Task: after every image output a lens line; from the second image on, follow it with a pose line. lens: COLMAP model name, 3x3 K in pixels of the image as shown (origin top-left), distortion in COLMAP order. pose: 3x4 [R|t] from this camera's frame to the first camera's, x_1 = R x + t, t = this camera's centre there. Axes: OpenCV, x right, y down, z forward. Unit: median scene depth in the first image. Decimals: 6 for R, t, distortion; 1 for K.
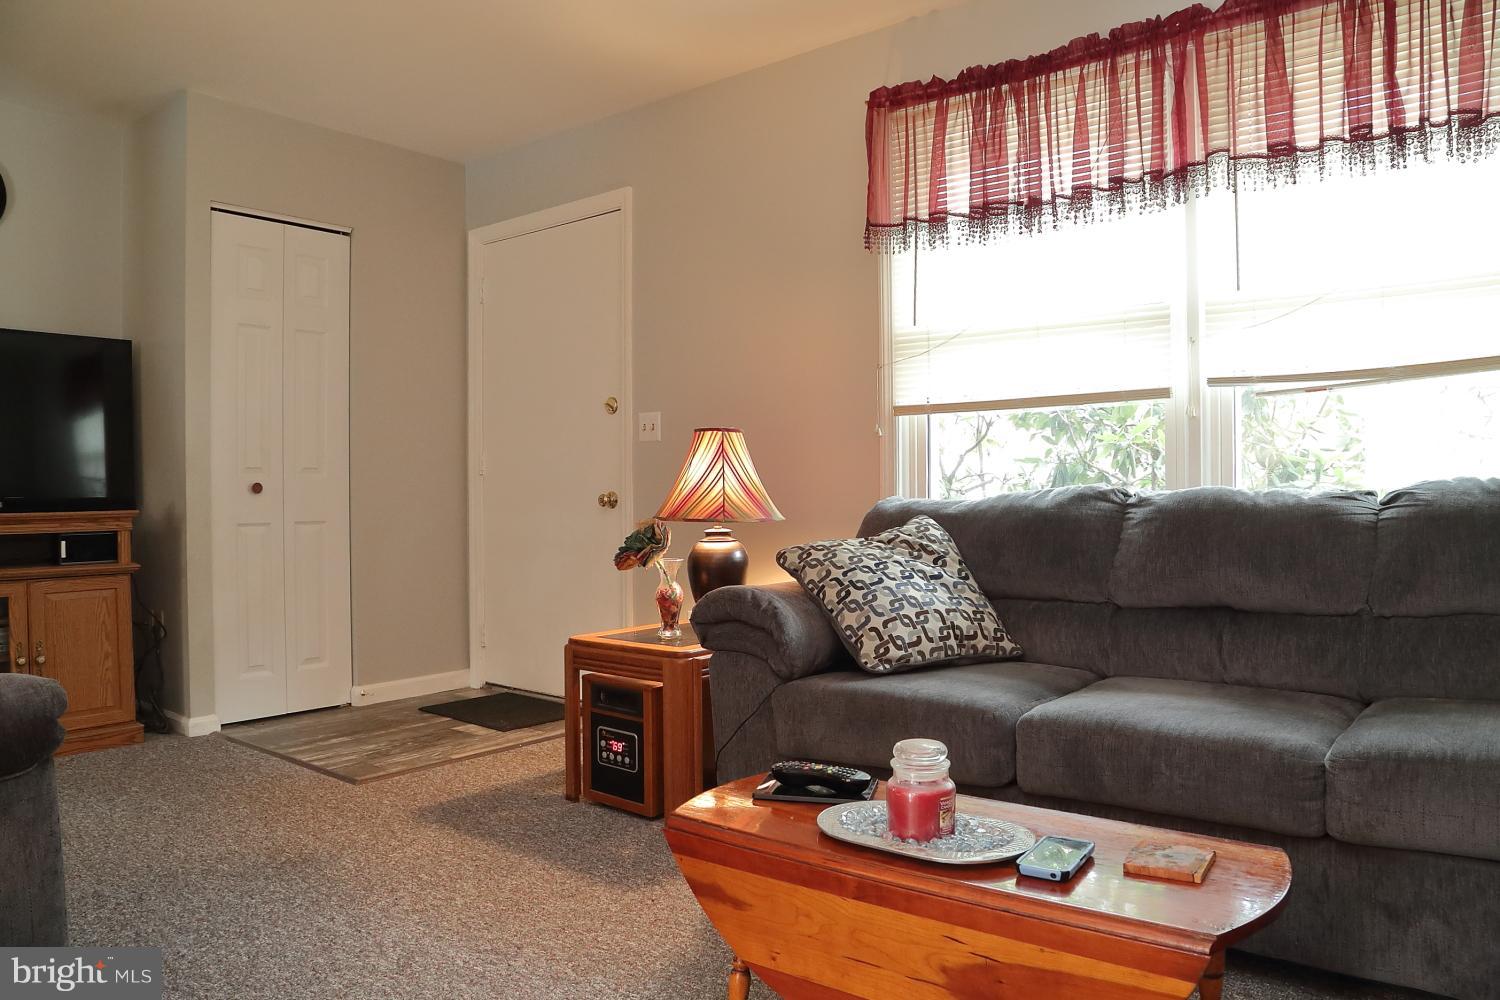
lens RADIAL K [[1071.8, 0, 749.8], [0, 1071.8, 491.8], [0, 0, 1]] dist [-0.064719, 0.000784]
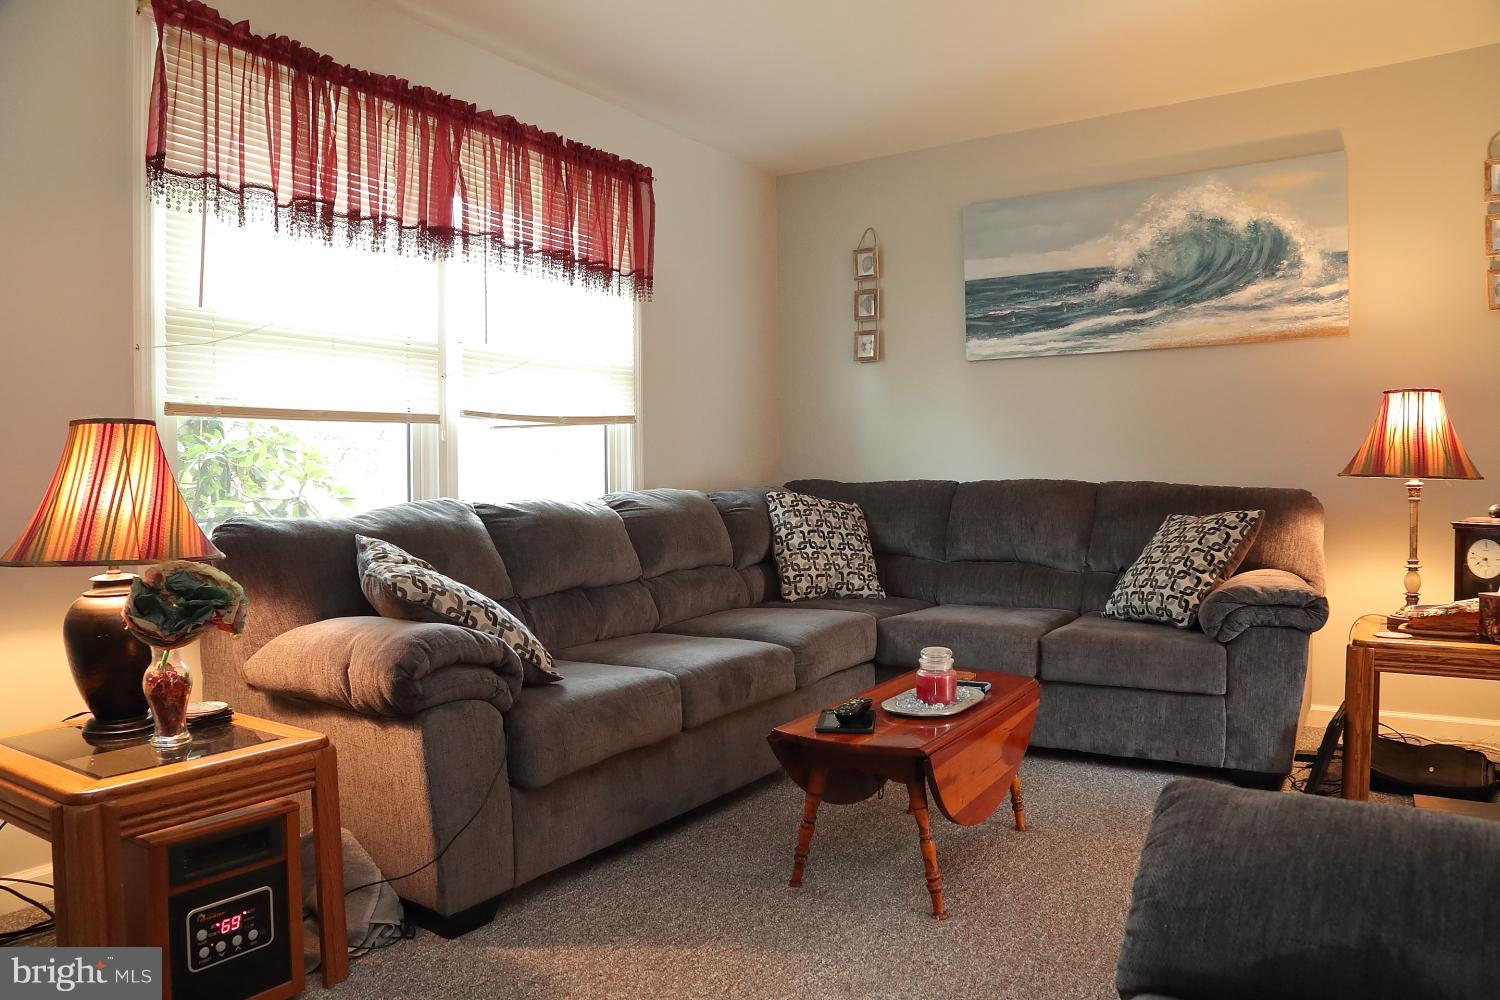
lens RADIAL K [[1048.4, 0, 757.0], [0, 1048.4, 502.0], [0, 0, 1]] dist [-0.112574, 0.067328]
pose [[-0.102676, -0.010988, 0.994654, -0.741246], [0.017442, 0.999765, 0.012845, -0.011347], [-0.994562, 0.018667, -0.102460, 0.747514]]
